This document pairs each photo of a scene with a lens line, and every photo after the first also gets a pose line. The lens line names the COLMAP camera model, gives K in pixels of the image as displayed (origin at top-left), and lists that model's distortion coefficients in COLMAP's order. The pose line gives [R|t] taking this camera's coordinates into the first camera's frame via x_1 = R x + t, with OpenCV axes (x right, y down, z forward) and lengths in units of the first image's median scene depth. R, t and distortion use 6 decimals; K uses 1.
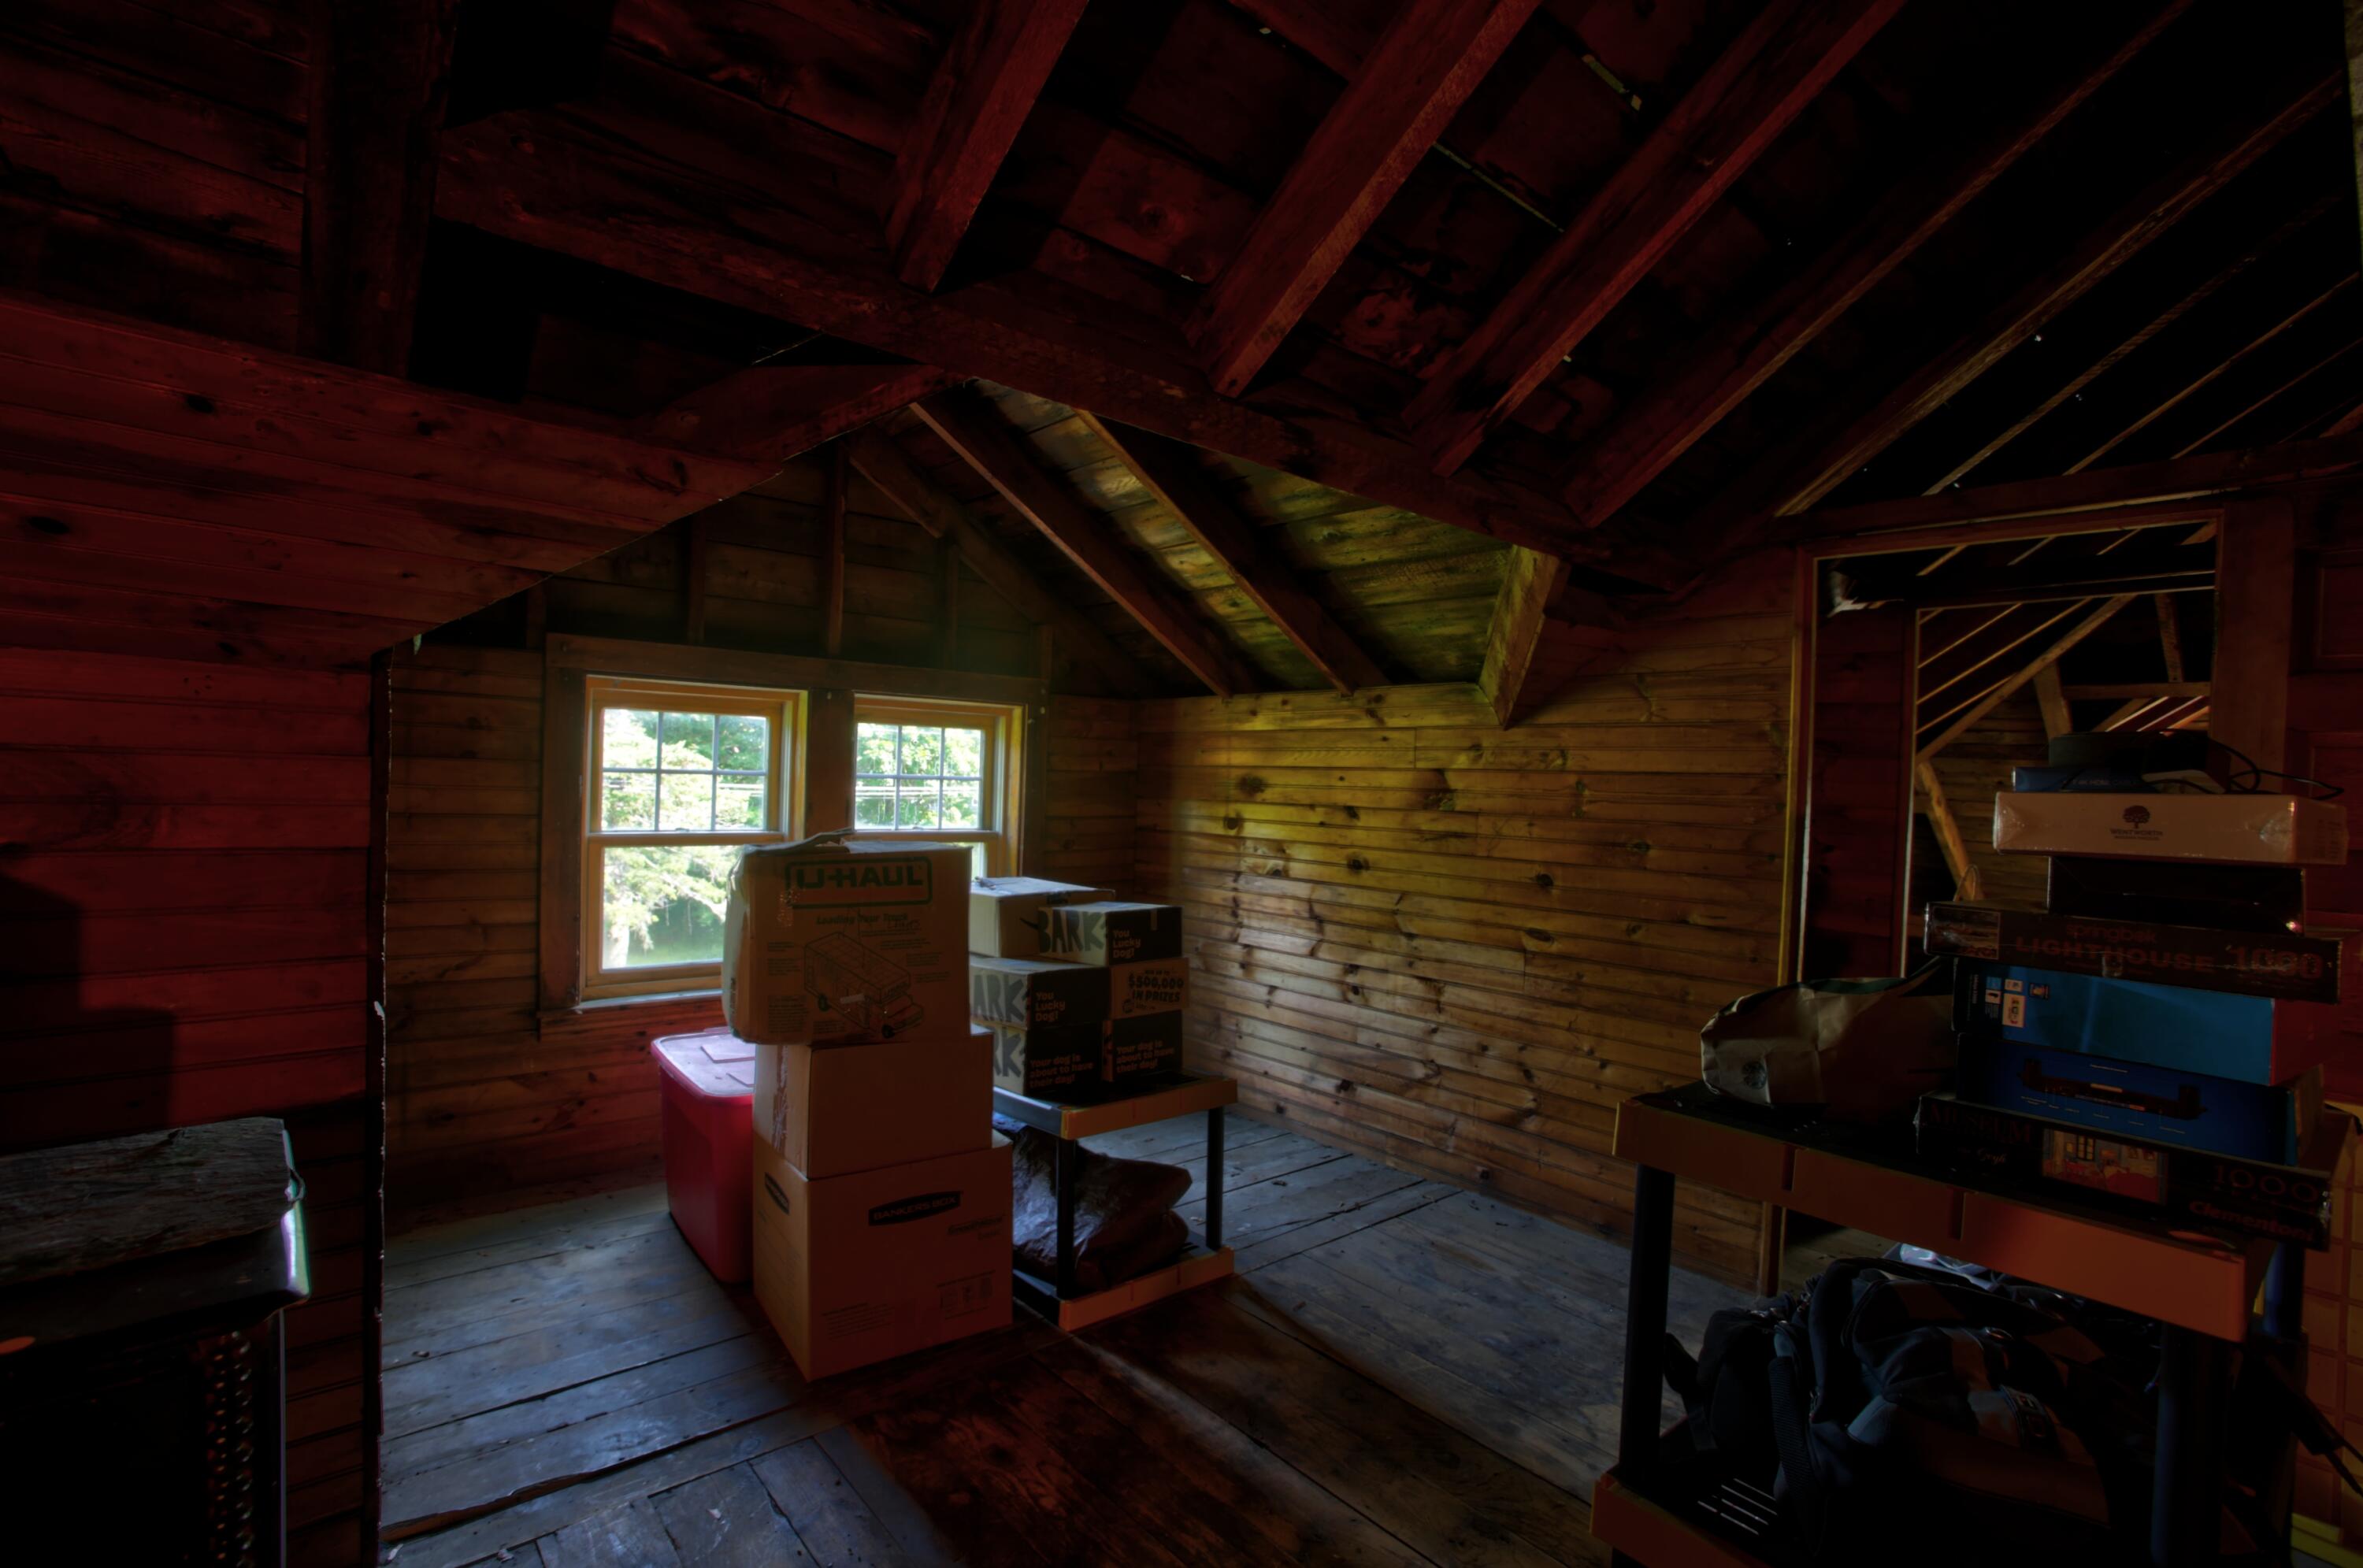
lens RADIAL K [[1101.1, 0, 1175.9], [0, 1101.1, 783.4], [0, 0, 1]] dist [-0.072834, 0.028798]
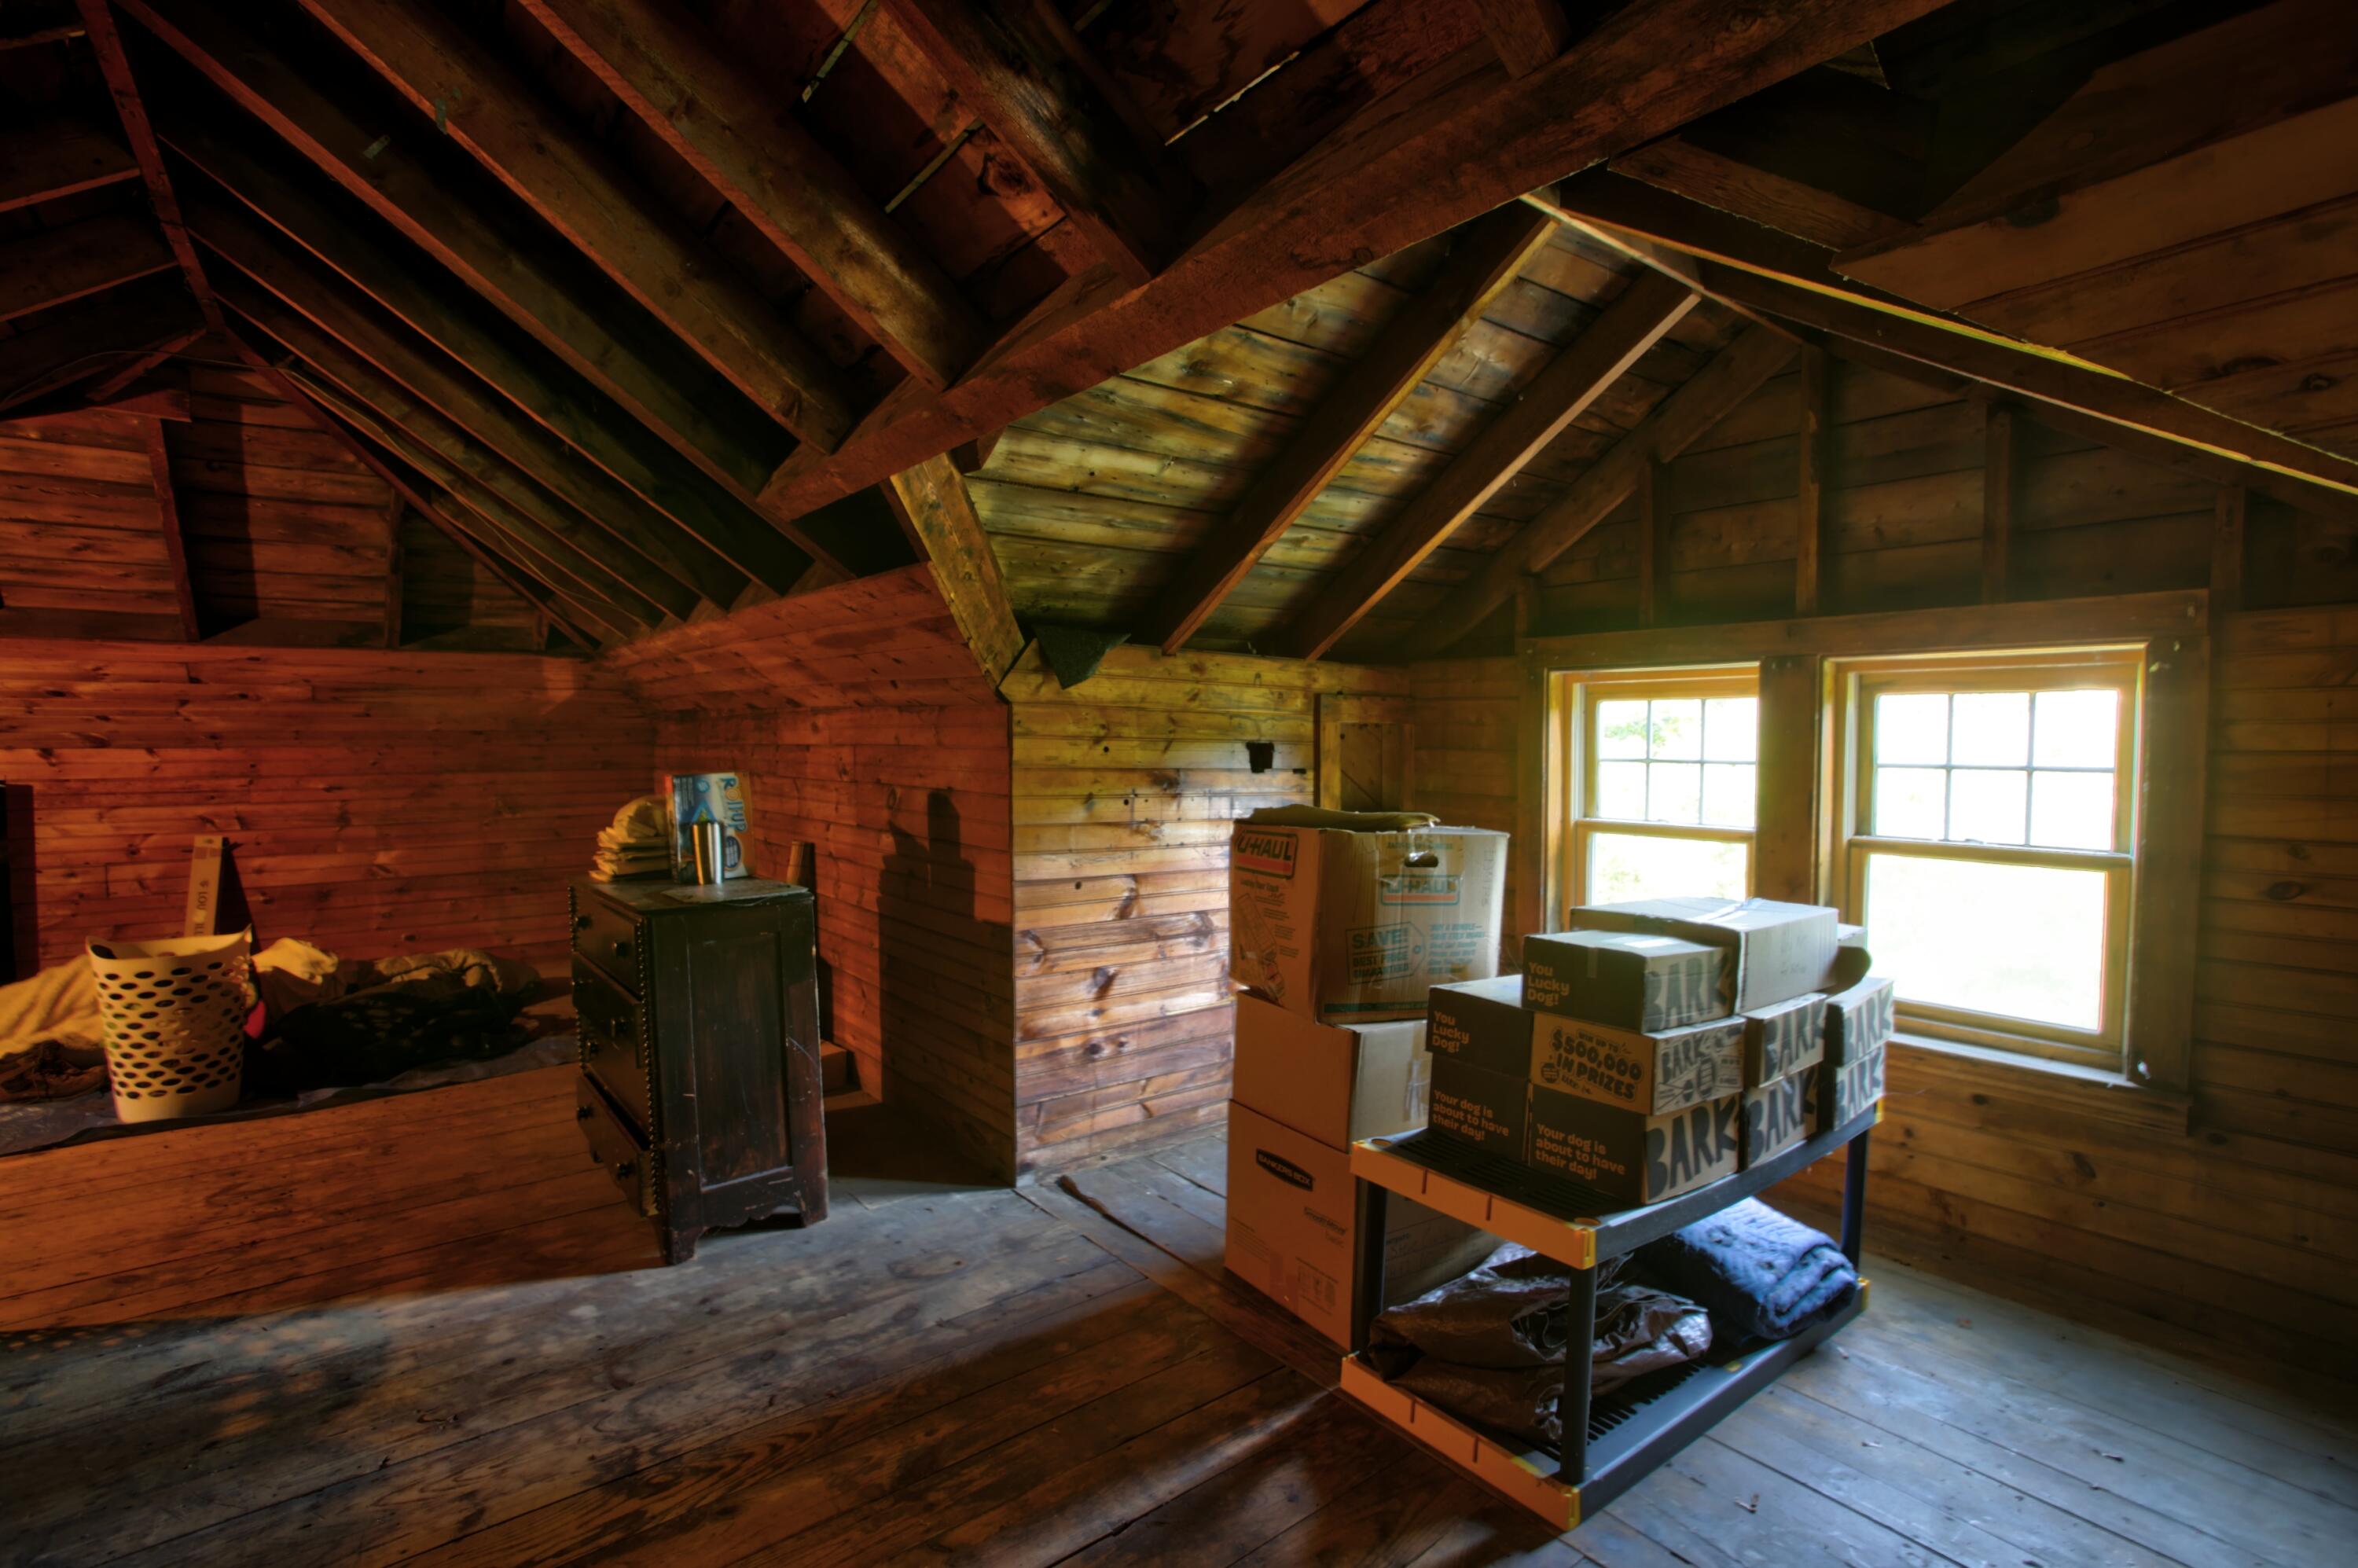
lens RADIAL K [[1098.9, 0, 1173.4], [0, 1098.9, 783.4], [0, 0, 1]] dist [-0.072834, 0.028798]
pose [[-0.045273, 0.006042, -0.998956, 0.668851], [-0.014323, 0.999875, 0.006697, 0.012787], [0.998872, 0.014611, -0.045180, 0.779305]]
